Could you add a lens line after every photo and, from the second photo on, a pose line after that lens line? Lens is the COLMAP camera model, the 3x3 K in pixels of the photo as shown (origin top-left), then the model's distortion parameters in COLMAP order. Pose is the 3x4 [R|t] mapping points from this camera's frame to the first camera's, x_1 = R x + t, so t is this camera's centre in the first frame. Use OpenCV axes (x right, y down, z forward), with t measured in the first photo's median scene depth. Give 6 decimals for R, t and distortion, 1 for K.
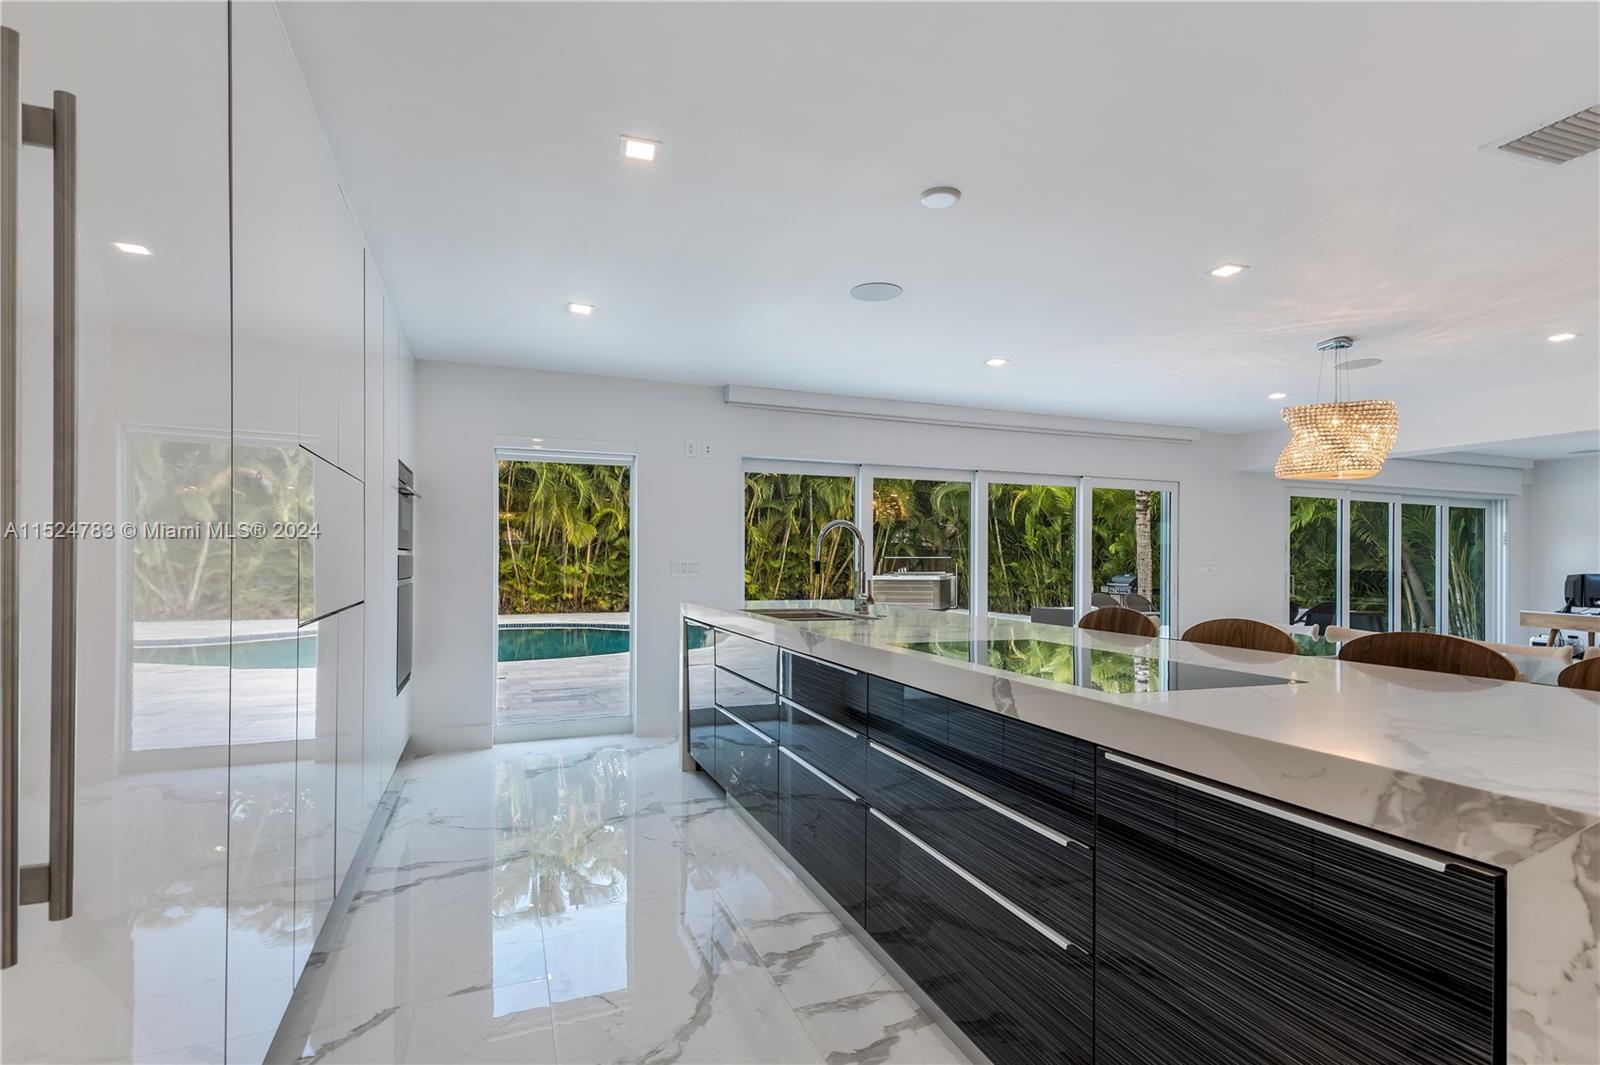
lens RADIAL K [[778.5, 0, 809.4], [0, 778.5, 557.9], [0, 0, 1]] dist [0.003598, 0.000777]
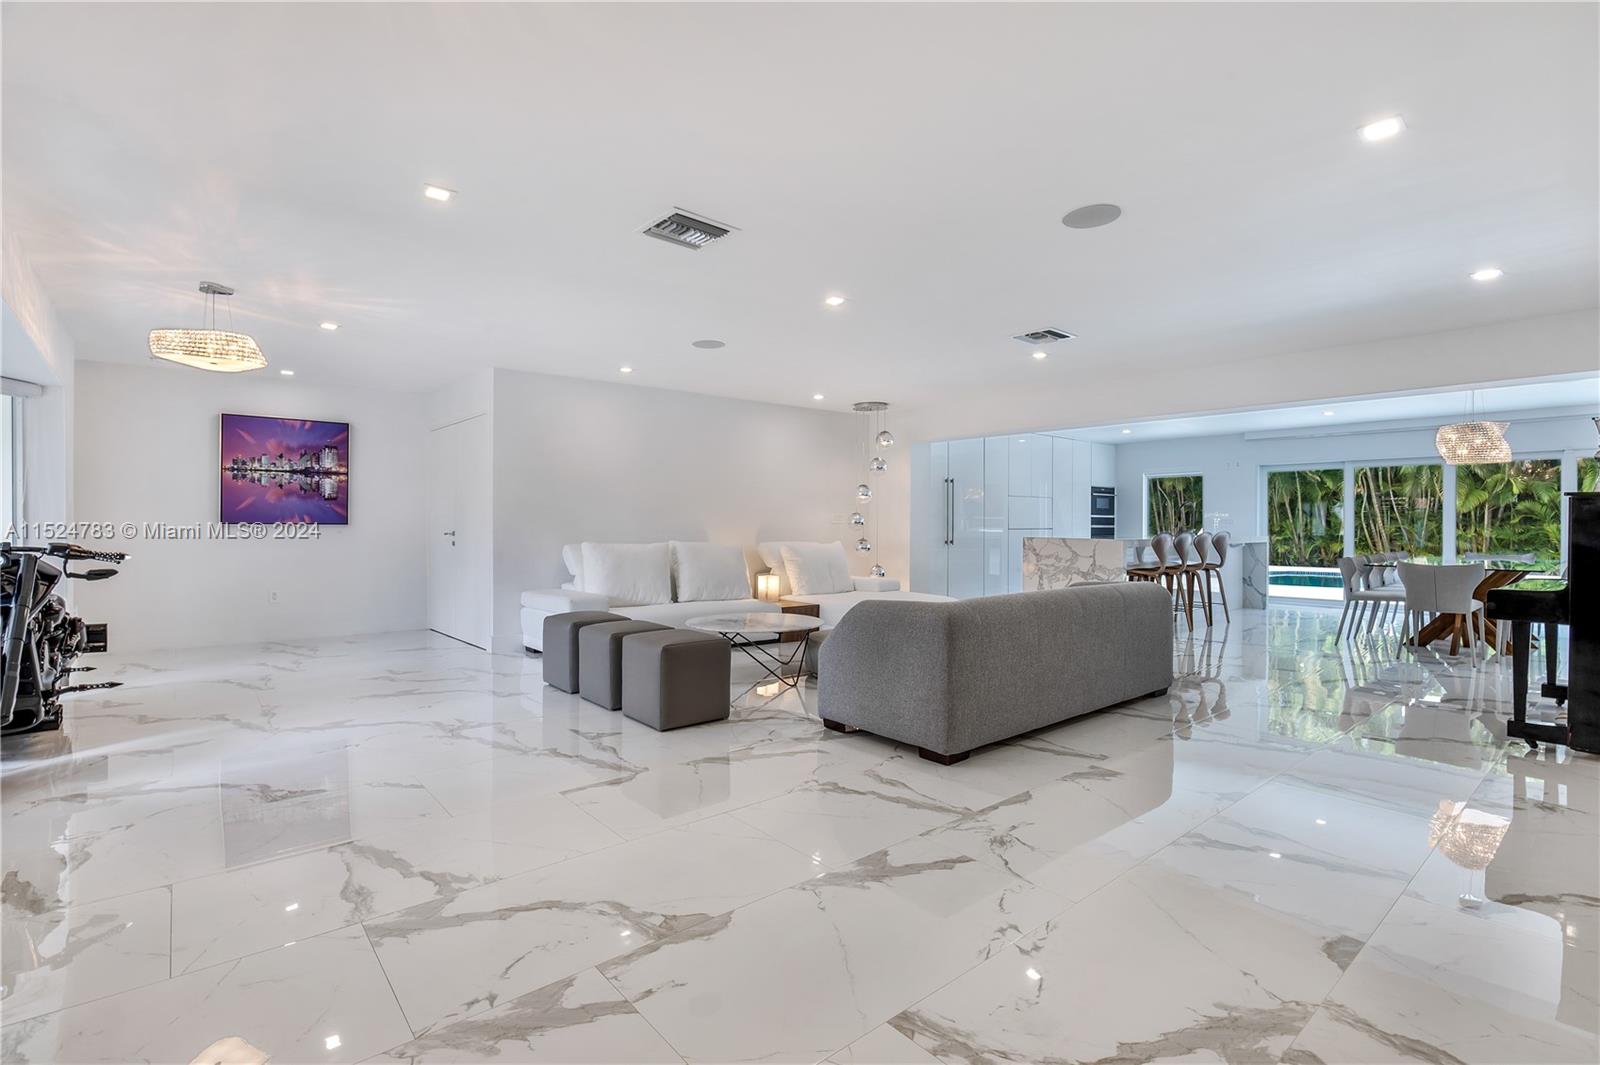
lens RADIAL K [[731.2, 0, 797.9], [0, 731.2, 531.9], [0, 0, 1]] dist [-0.015058, -0.001022]
pose [[0.299884, 0.004611, -0.953965, 1.190996], [0.001602, 0.999984, 0.005337, 0.021599], [0.953974, -0.003129, 0.299872, -0.586852]]
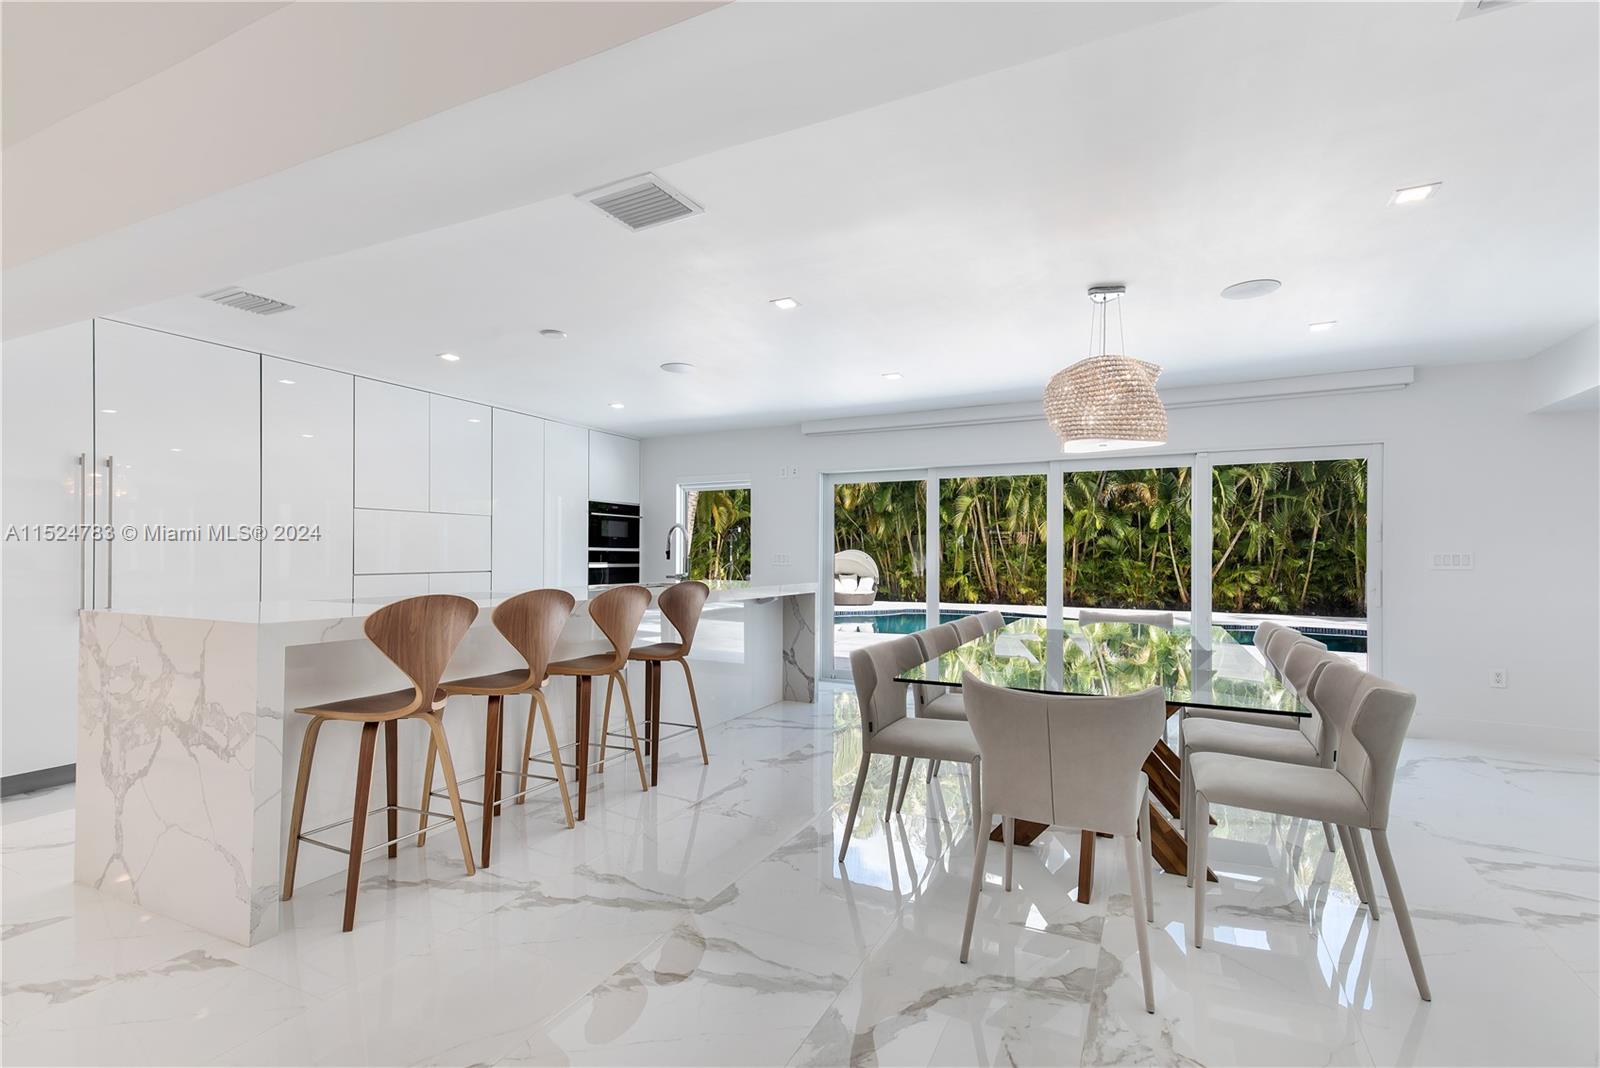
lens RADIAL K [[731.2, 0, 798.8], [0, 731.2, 546.2], [0, 0, 1]] dist [-0.015058, -0.001022]
pose [[0.657653, -0.013513, -0.753199, 0.729751], [0.000784, 0.999851, -0.017254, 0.008206], [0.753320, 0.010757, 0.657566, 0.167299]]
